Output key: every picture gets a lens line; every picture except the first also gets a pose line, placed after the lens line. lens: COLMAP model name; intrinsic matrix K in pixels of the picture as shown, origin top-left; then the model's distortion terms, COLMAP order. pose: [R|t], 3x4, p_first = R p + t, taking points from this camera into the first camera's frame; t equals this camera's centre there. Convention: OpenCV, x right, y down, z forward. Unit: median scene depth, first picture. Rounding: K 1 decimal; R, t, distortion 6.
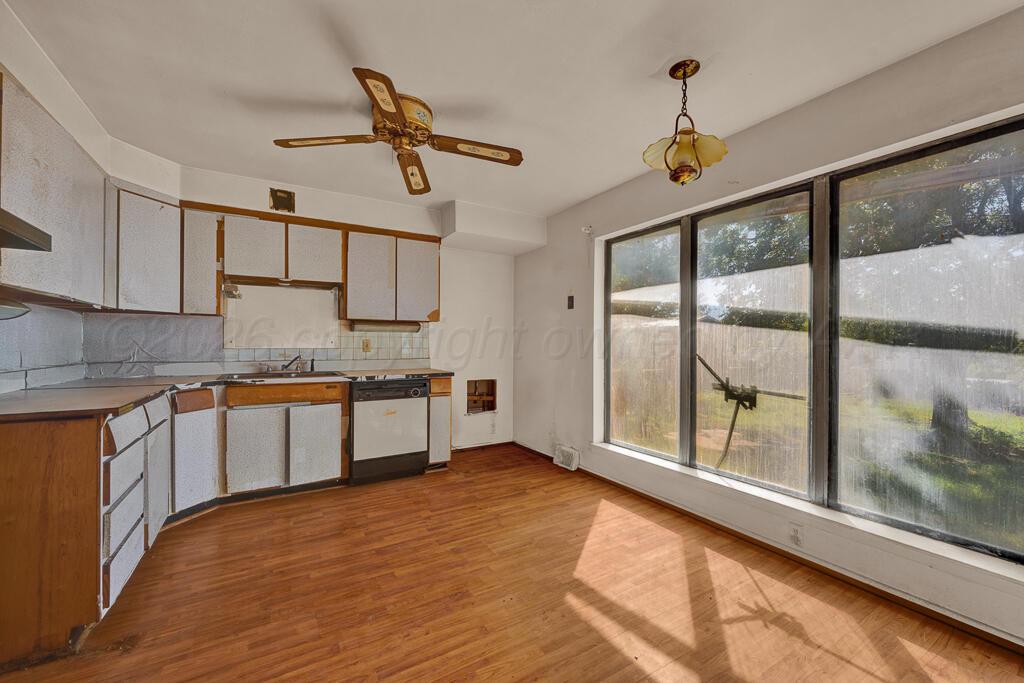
lens RADIAL K [[403.3, 0, 515.9], [0, 403.3, 344.5], [0, 0, 1]] dist [-0.002926, 0.000075]
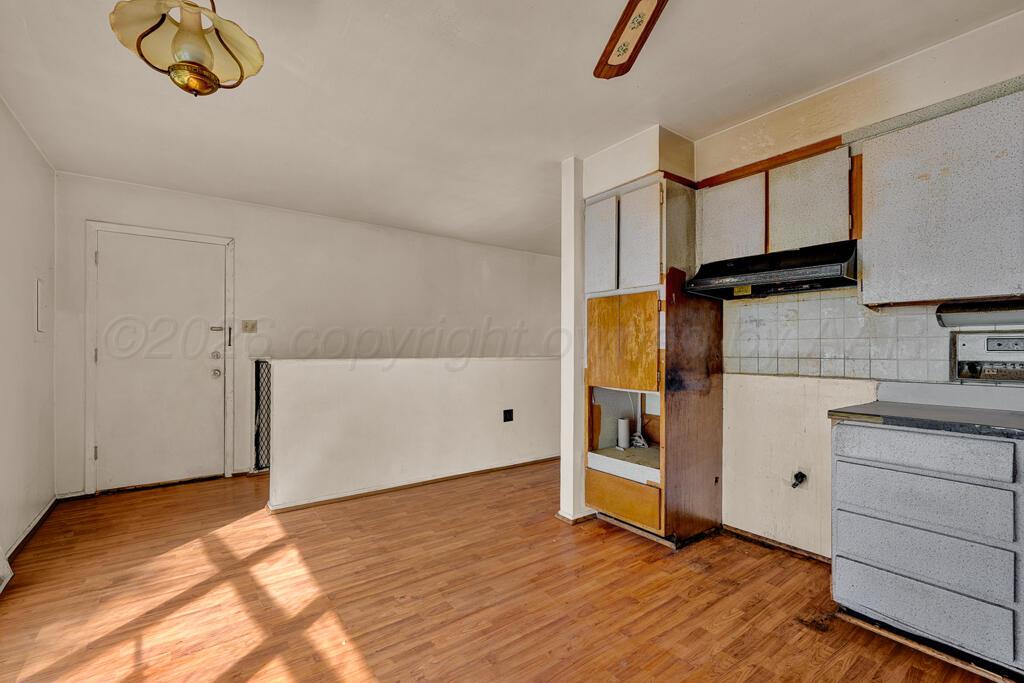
lens RADIAL K [[442.0, 0, 515.6], [0, 442.0, 349.1], [0, 0, 1]] dist [-0.000080, -0.000561]
pose [[-0.996016, -0.005859, -0.088978, -0.023167], [-0.005738, 0.999982, -0.001620, -0.001356], [0.088986, -0.001103, -0.996032, 1.178029]]
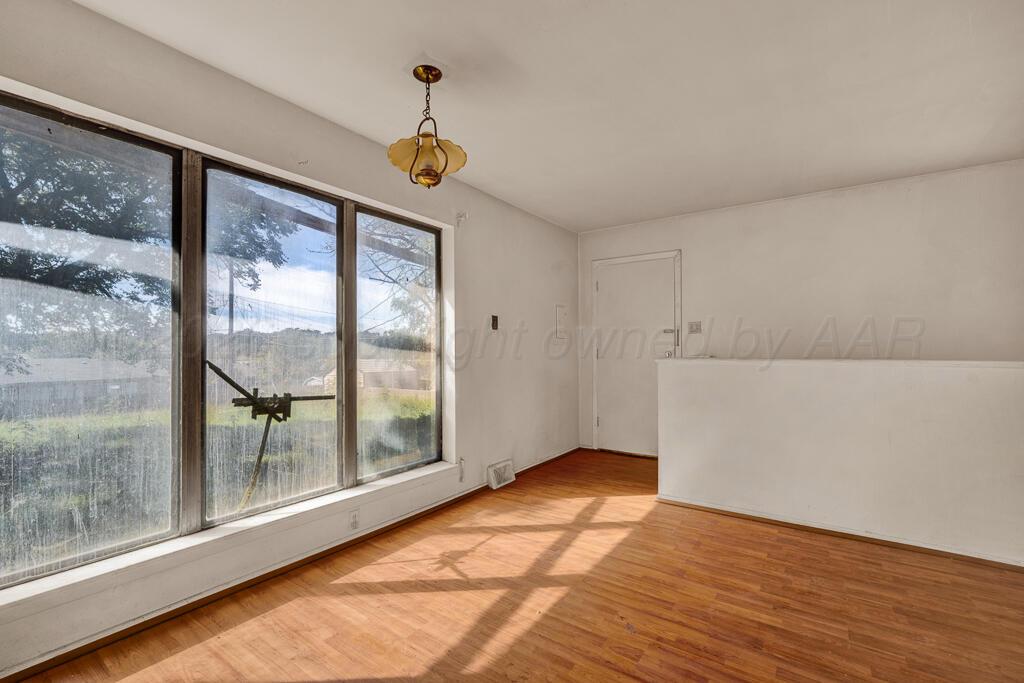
lens RADIAL K [[442.0, 0, 521.9], [0, 442.0, 339.4], [0, 0, 1]] dist [-0.000080, -0.000561]
pose [[-0.409094, 0.017216, 0.912330, -0.466693], [-0.002957, 0.999792, -0.020192, 0.002050], [-0.912488, -0.010958, -0.408957, 0.843427]]
